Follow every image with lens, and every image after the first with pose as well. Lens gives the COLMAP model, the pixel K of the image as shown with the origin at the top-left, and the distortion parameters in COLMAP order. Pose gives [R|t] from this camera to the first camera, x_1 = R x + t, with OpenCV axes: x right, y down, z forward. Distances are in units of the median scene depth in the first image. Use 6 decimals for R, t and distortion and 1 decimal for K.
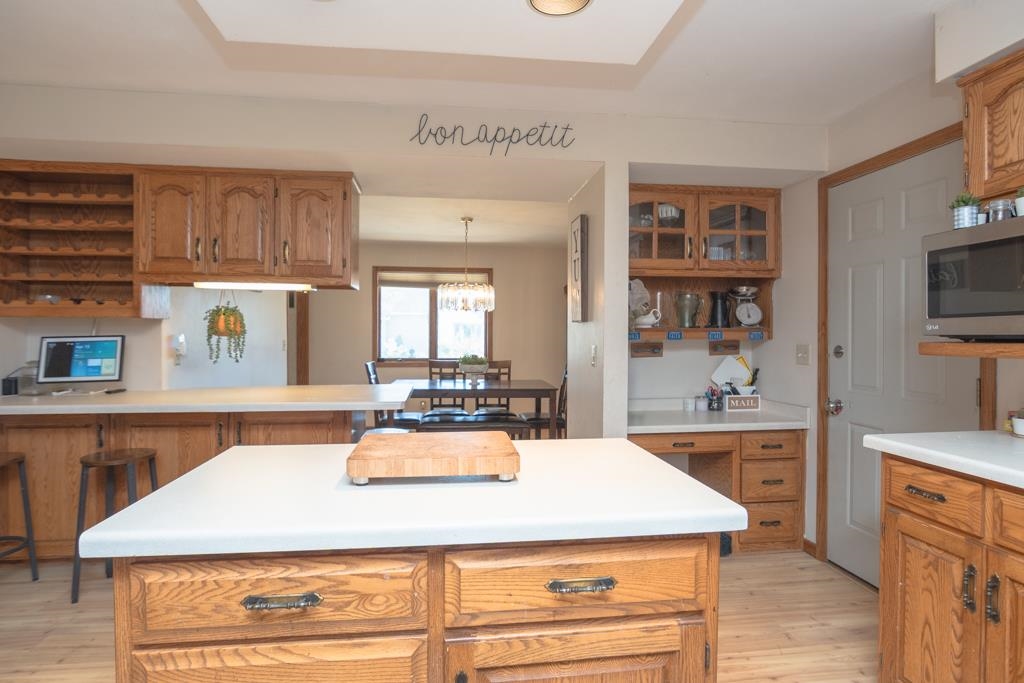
lens RADIAL K [[522.4, 0, 506.8], [0, 522.4, 341.2], [0, 0, 1]] dist [-0.003606, -0.000467]
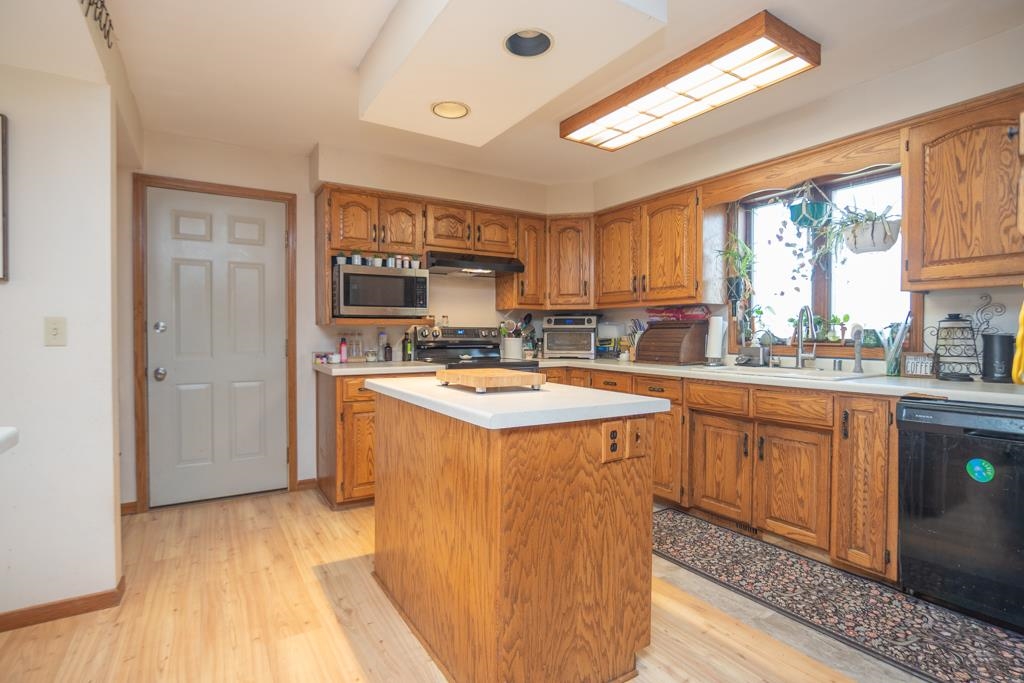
lens RADIAL K [[522.4, 0, 511.1], [0, 522.4, 339.5], [0, 0, 1]] dist [-0.003606, -0.000467]
pose [[-0.389214, -0.008152, 0.921111, -0.906973], [0.008136, 0.999891, 0.012287, 0.045594], [-0.921111, 0.012276, -0.389106, 0.847140]]
